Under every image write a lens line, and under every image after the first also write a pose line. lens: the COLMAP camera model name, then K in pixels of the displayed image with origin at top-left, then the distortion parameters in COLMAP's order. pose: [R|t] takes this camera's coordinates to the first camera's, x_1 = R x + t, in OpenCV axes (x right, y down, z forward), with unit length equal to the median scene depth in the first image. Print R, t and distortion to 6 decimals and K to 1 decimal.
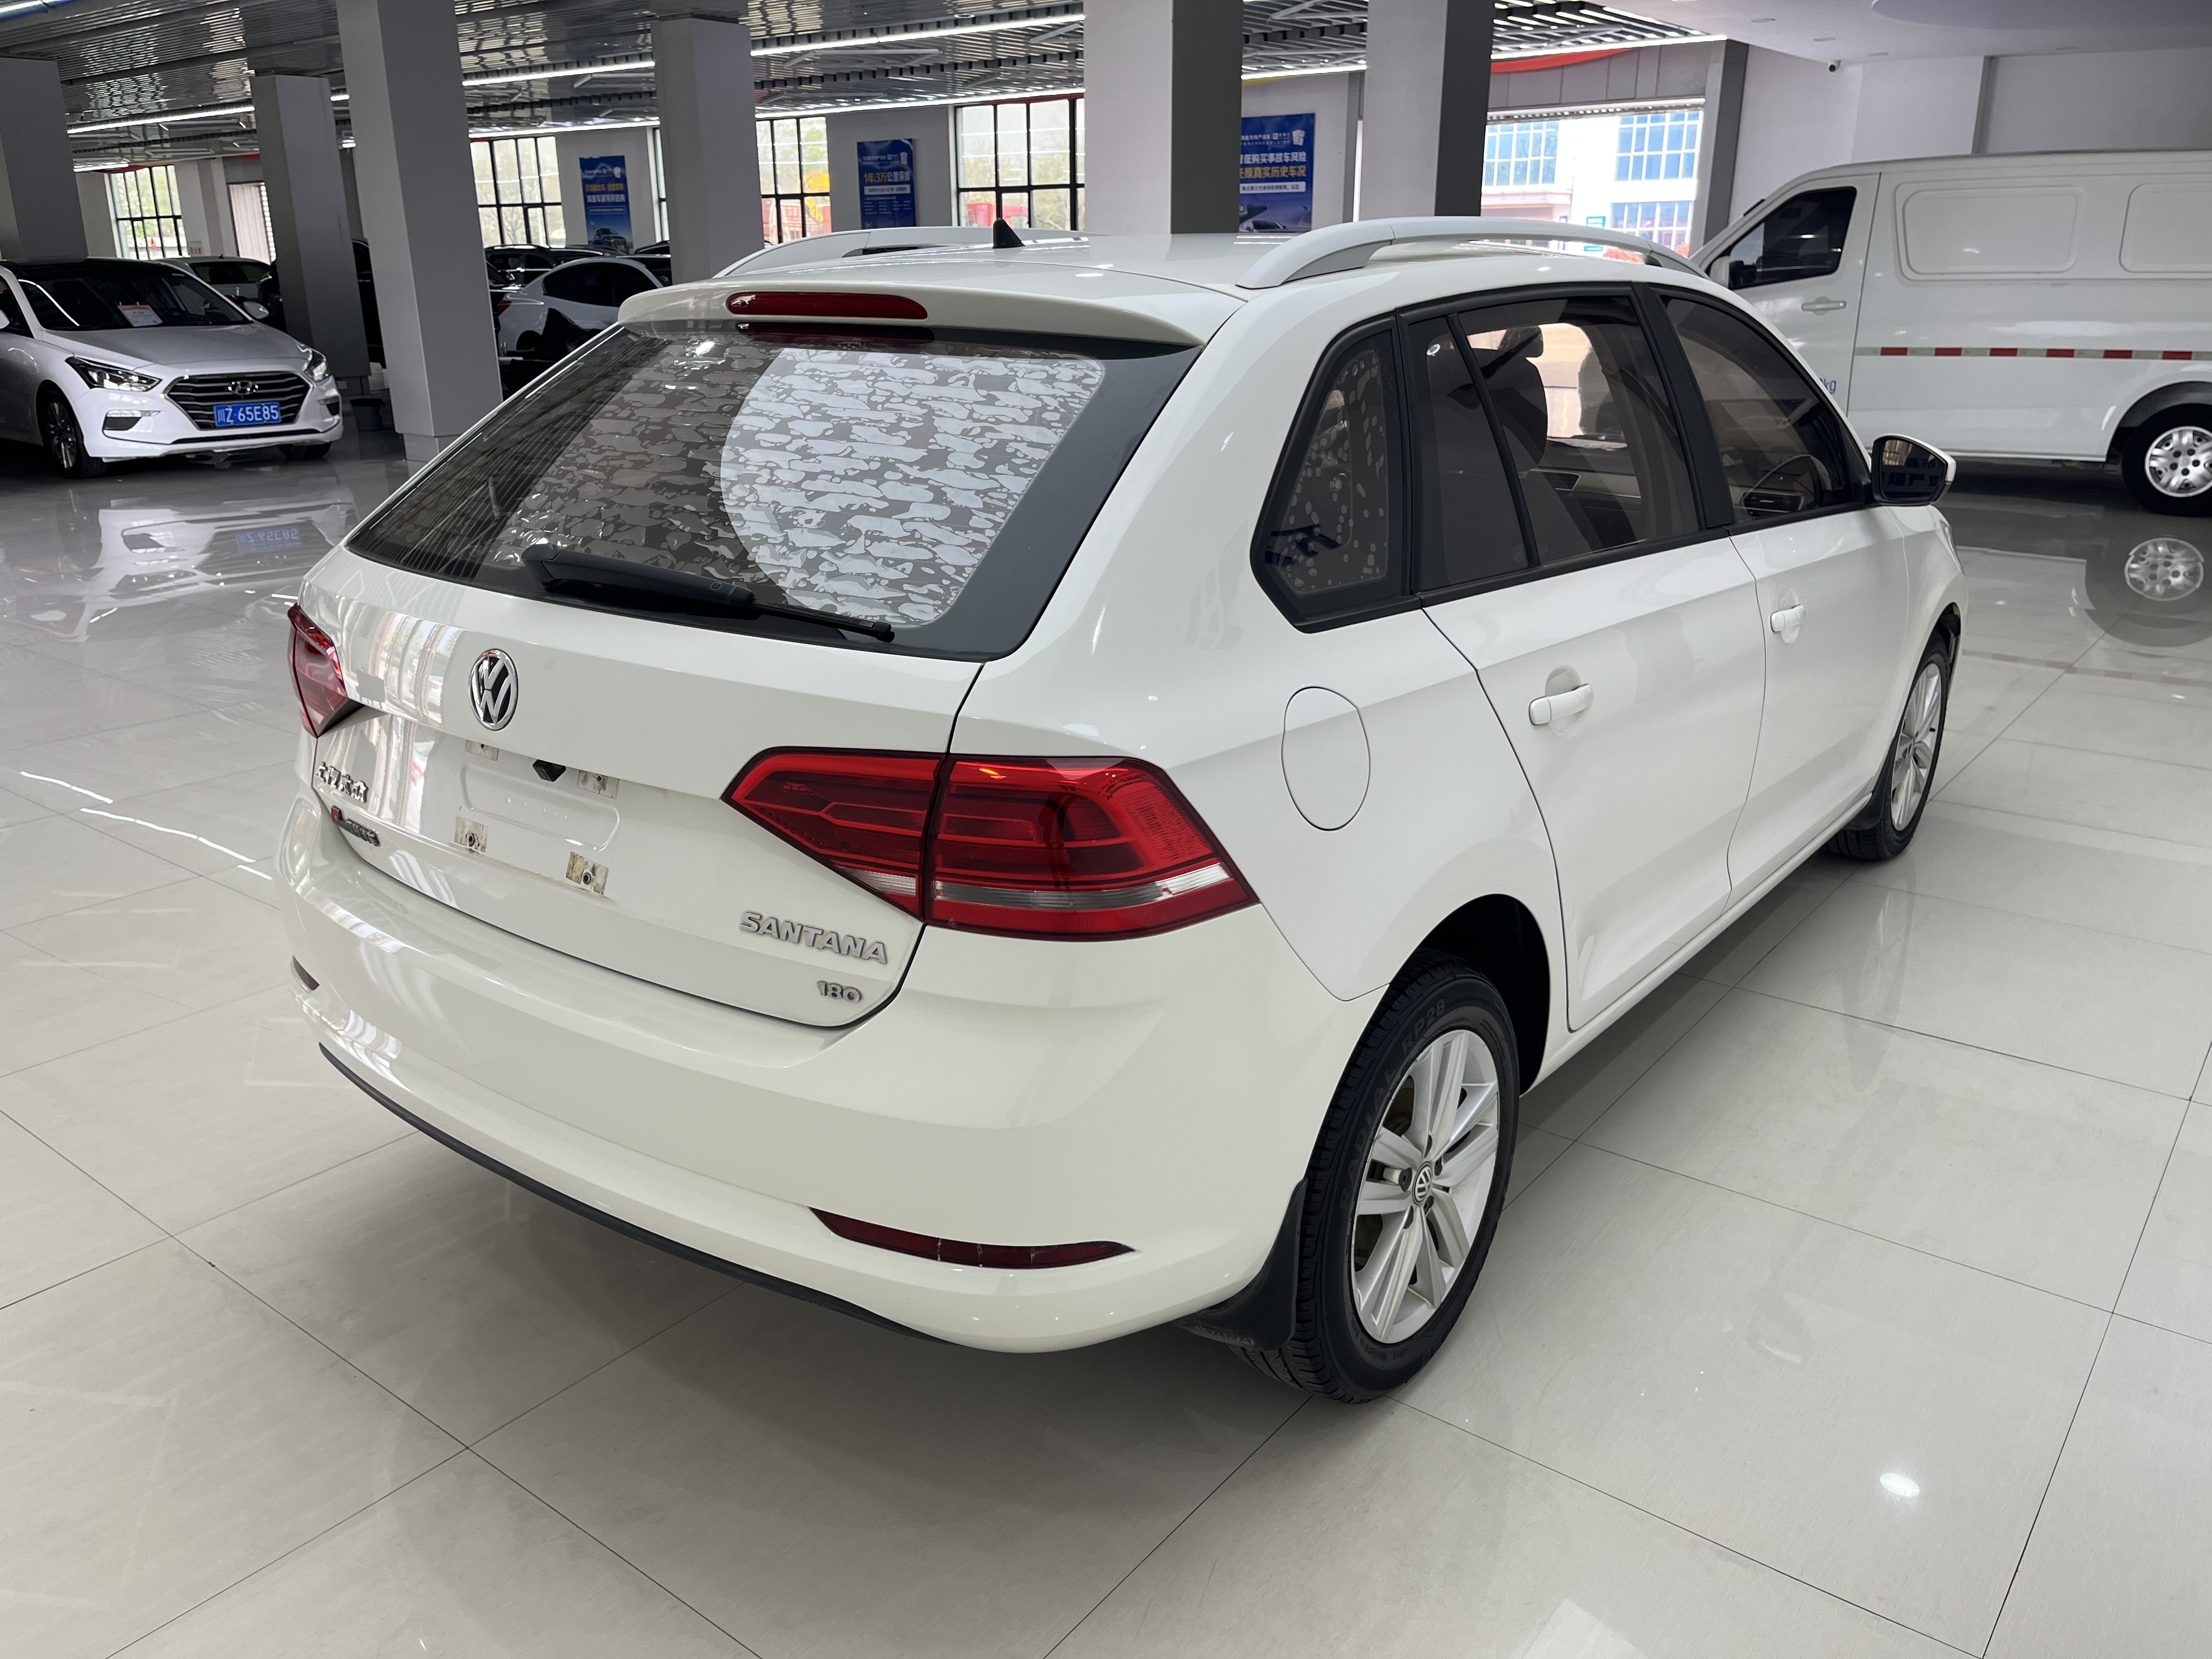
lens RADIAL K [[1672.1, 0, 1099.0], [0, 1672.1, 828.5], [0, 0, 1]] dist [0.074396, -0.109008]
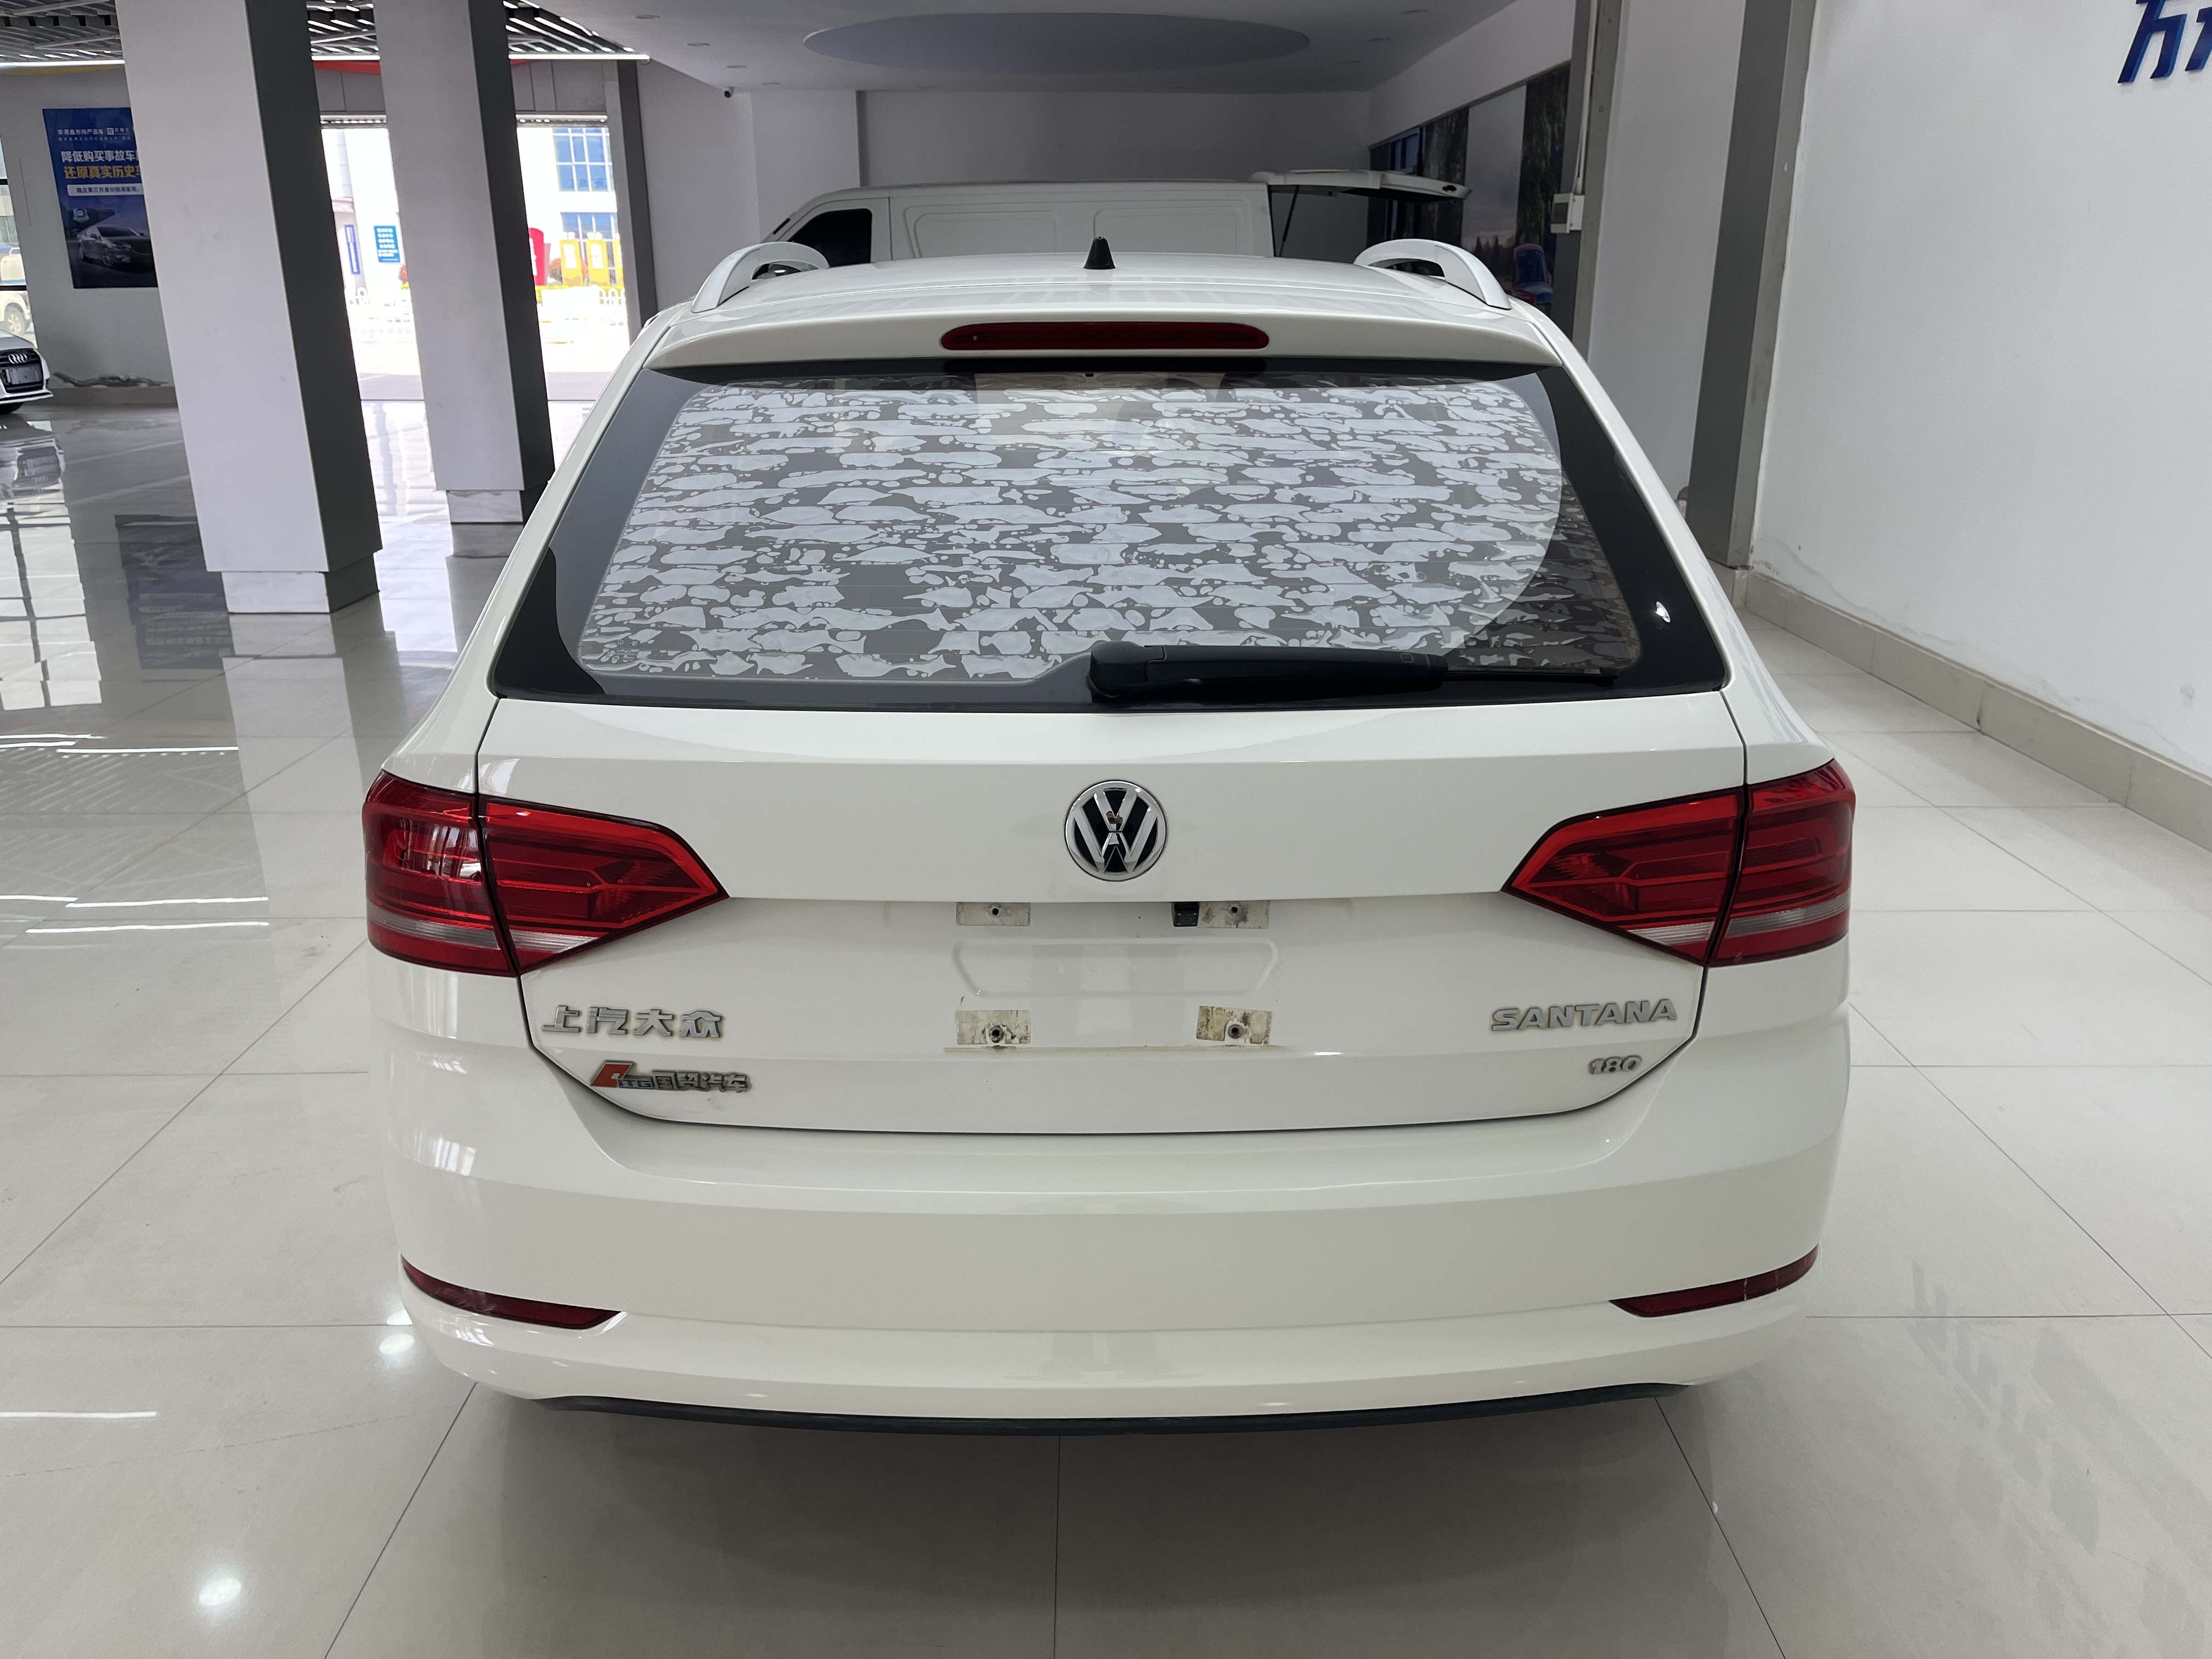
lens RADIAL K [[1672.1, 0, 1095.9], [0, 1672.1, 827.2], [0, 0, 1]] dist [0.074396, -0.109008]
pose [[0.784128, -0.194980, 0.589173, -0.166697], [0.199170, 0.978208, 0.058653, -0.026490], [-0.587770, 0.071354, 0.805875, 0.074127]]
